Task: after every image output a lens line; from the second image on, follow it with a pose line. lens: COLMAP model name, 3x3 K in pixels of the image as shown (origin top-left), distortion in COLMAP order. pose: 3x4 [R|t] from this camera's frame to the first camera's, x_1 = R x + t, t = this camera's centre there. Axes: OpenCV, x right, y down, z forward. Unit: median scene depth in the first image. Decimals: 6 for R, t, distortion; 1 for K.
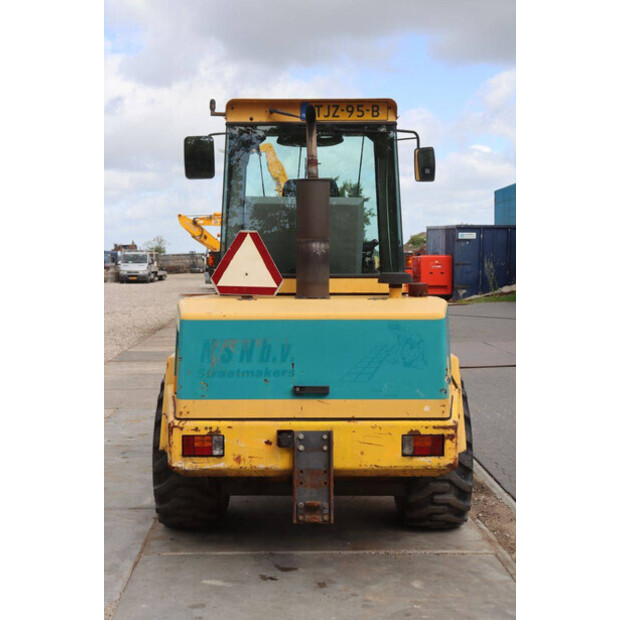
lens RADIAL K [[1004.4, 0, 310.0], [0, 1004.4, 310.0], [0, 0, 1]] dist [0.118502, 0.119321]
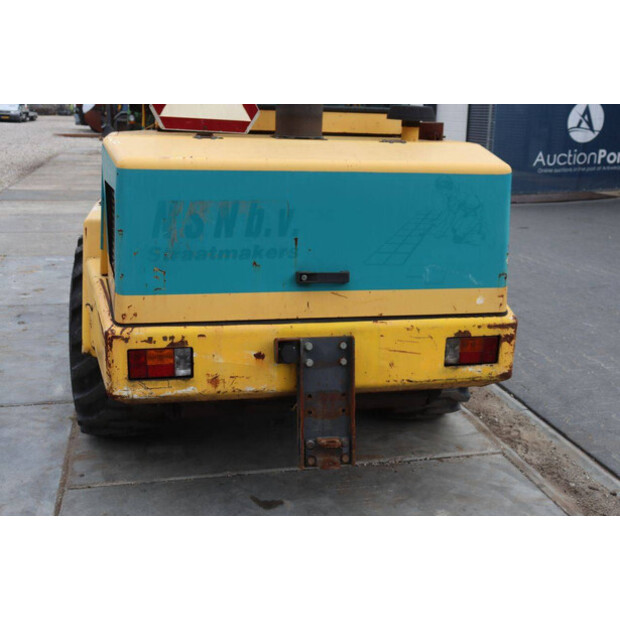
lens RADIAL K [[749.0, 0, 332.1], [0, 749.0, 310.3], [0, 0, 1]] dist [-0.078653, 0.280129]
pose [[0.973178, -0.025606, 0.228624, -0.107503], [-0.022319, 0.978590, 0.204607, -0.001552], [-0.228969, -0.204221, 0.951770, 0.517229]]
